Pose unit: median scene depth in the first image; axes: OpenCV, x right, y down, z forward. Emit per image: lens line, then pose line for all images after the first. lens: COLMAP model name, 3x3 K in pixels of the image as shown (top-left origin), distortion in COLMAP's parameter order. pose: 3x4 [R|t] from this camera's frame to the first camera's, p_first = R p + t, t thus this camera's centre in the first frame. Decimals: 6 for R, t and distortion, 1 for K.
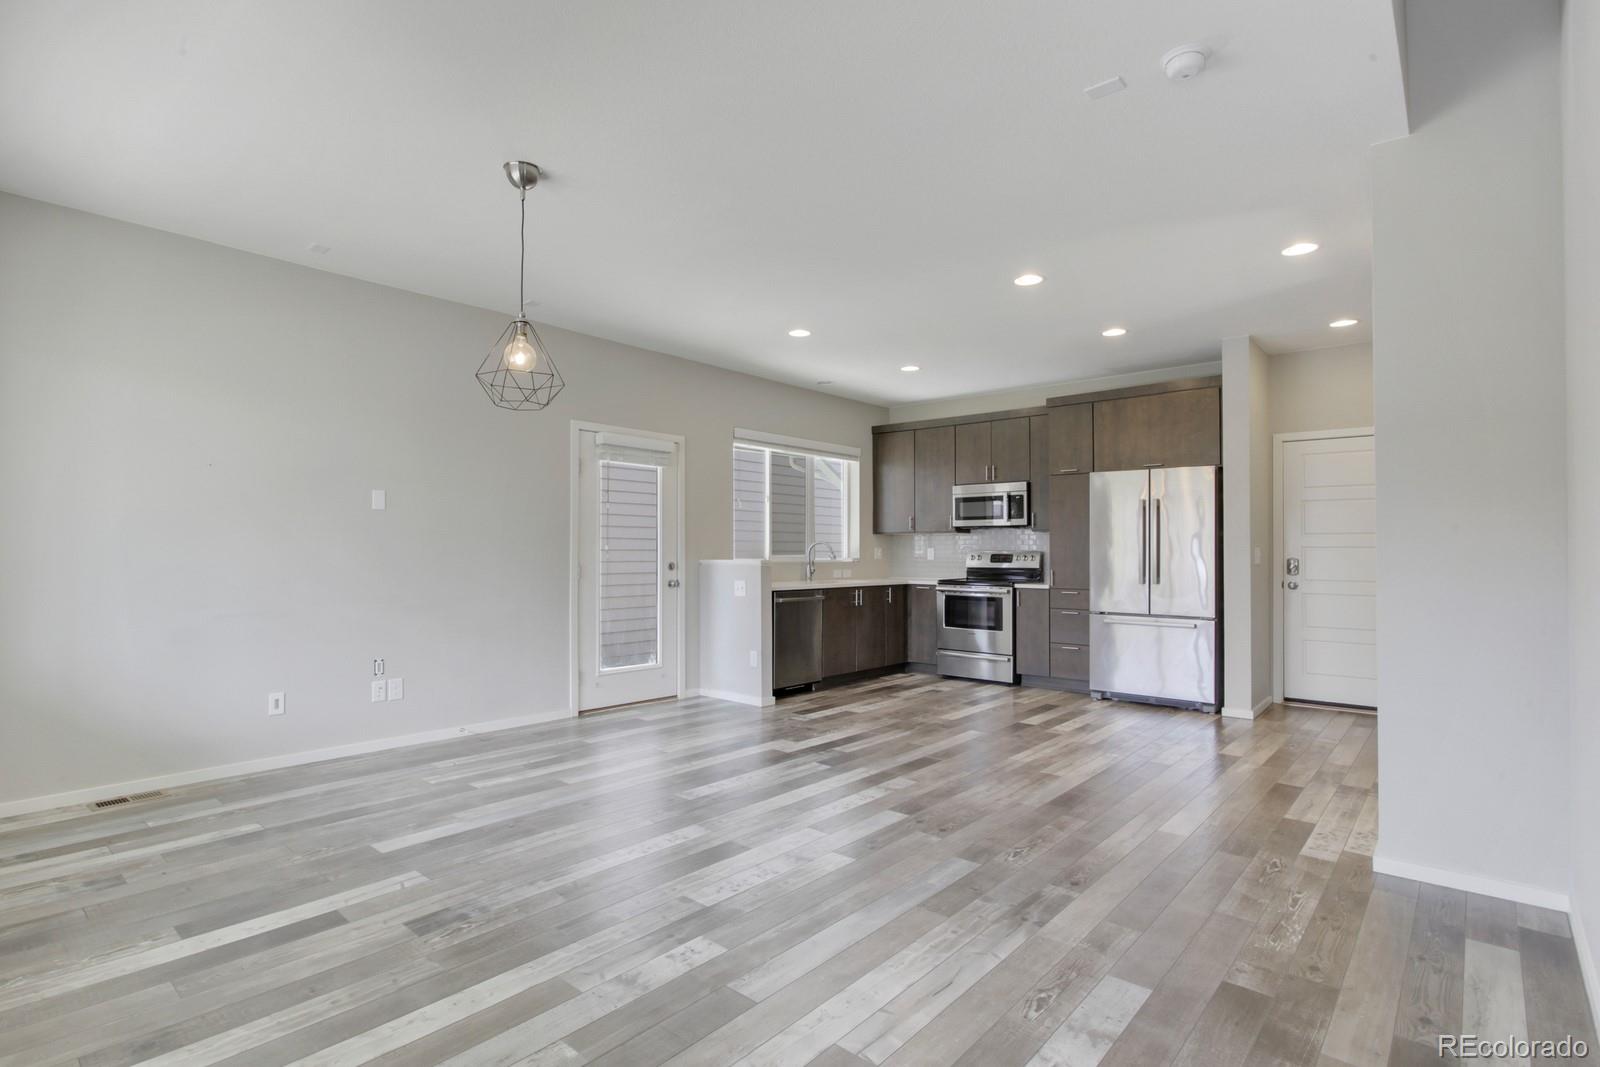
lens RADIAL K [[728.0, 0, 856.9], [0, 728.0, 539.4], [0, 0, 1]] dist [-0.003371, 0.000941]
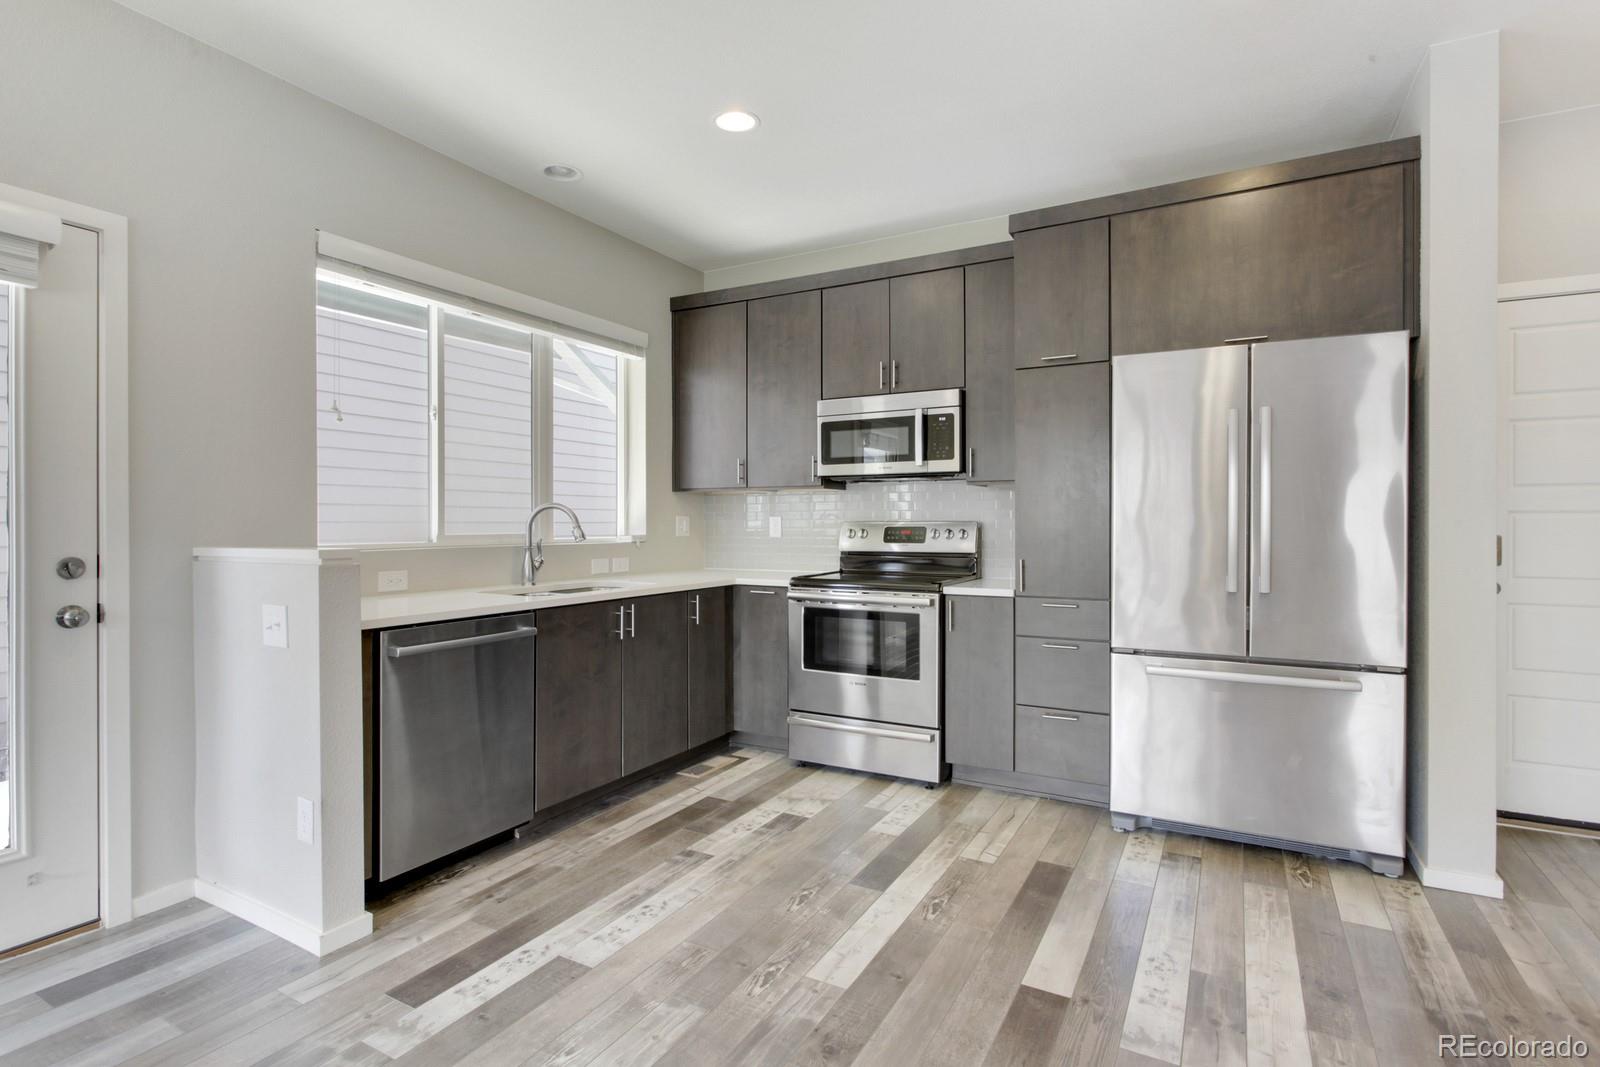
lens RADIAL K [[757.6, 0, 833.8], [0, 757.6, 529.3], [0, 0, 1]] dist [-0.002728, 0.000046]
pose [[0.983311, -0.005641, 0.181845, 0.056788], [0.000437, 0.999589, 0.028648, 0.007422], [-0.181932, -0.028090, 0.982910, 0.602800]]
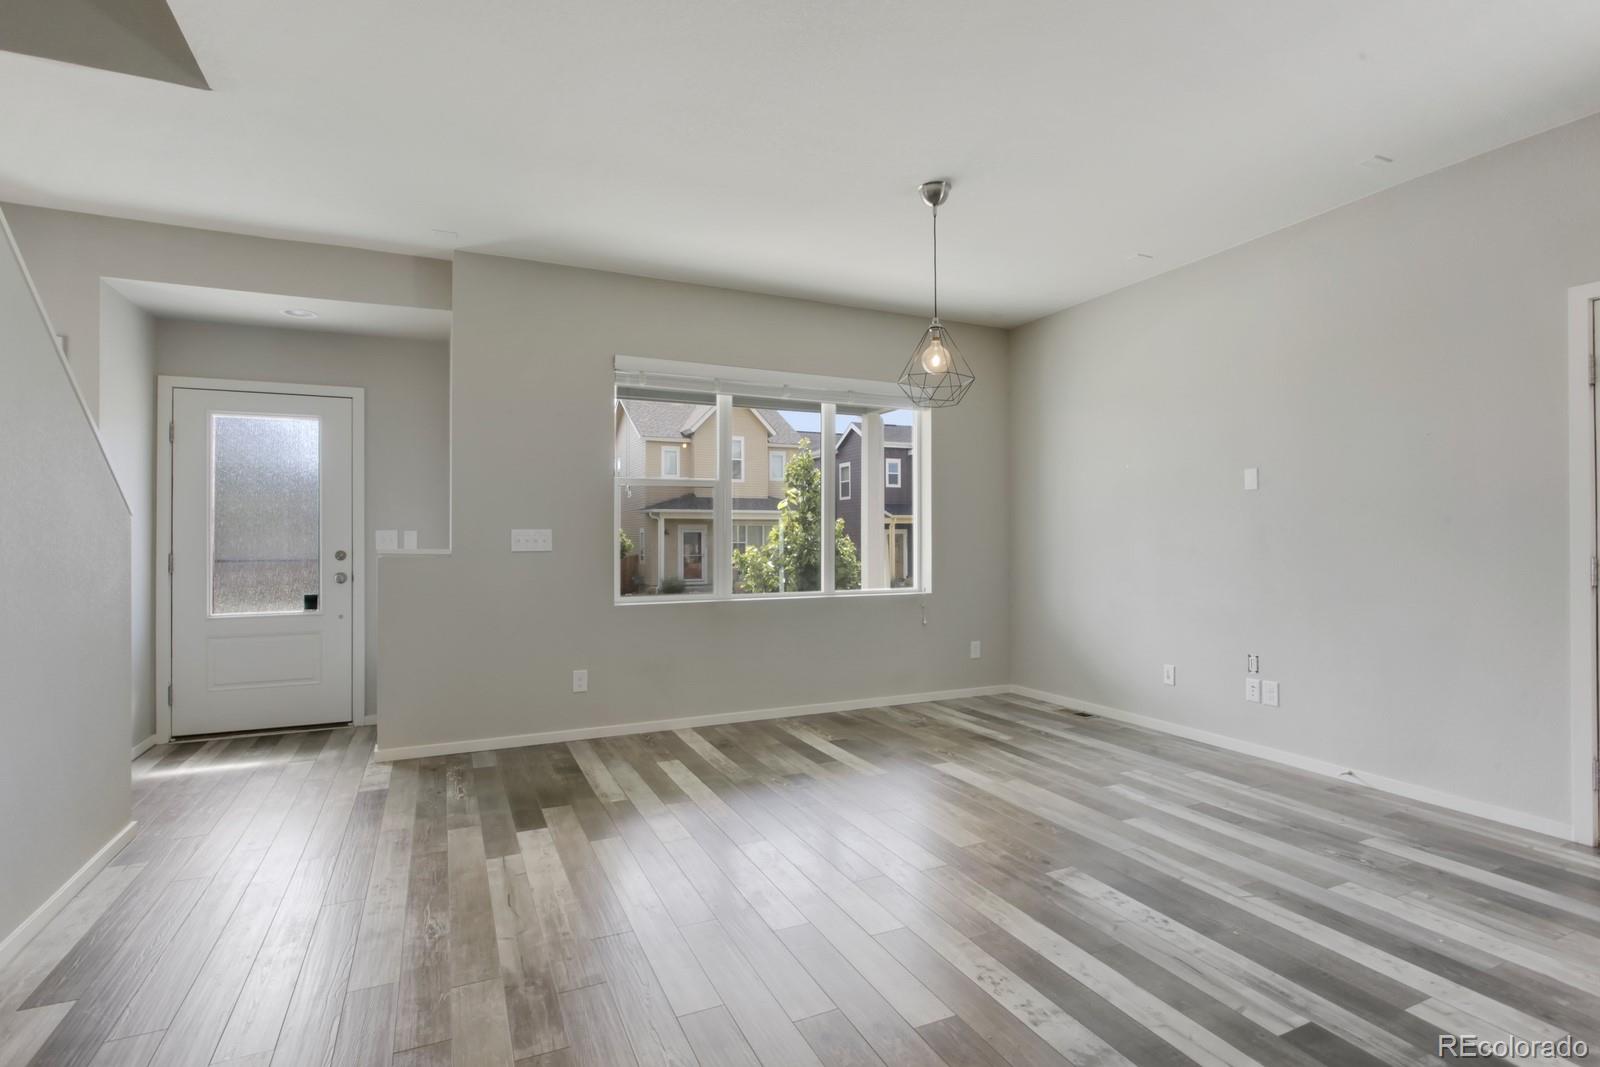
lens RADIAL K [[735.0, 0, 726.0], [0, 735.0, 533.1], [0, 0, 1]] dist [-0.001634, -0.000182]
pose [[-0.468791, -0.007732, -0.883275, 0.377106], [0.018969, 0.999643, -0.018819, 0.014559], [0.883106, -0.025577, -0.468477, 0.696877]]
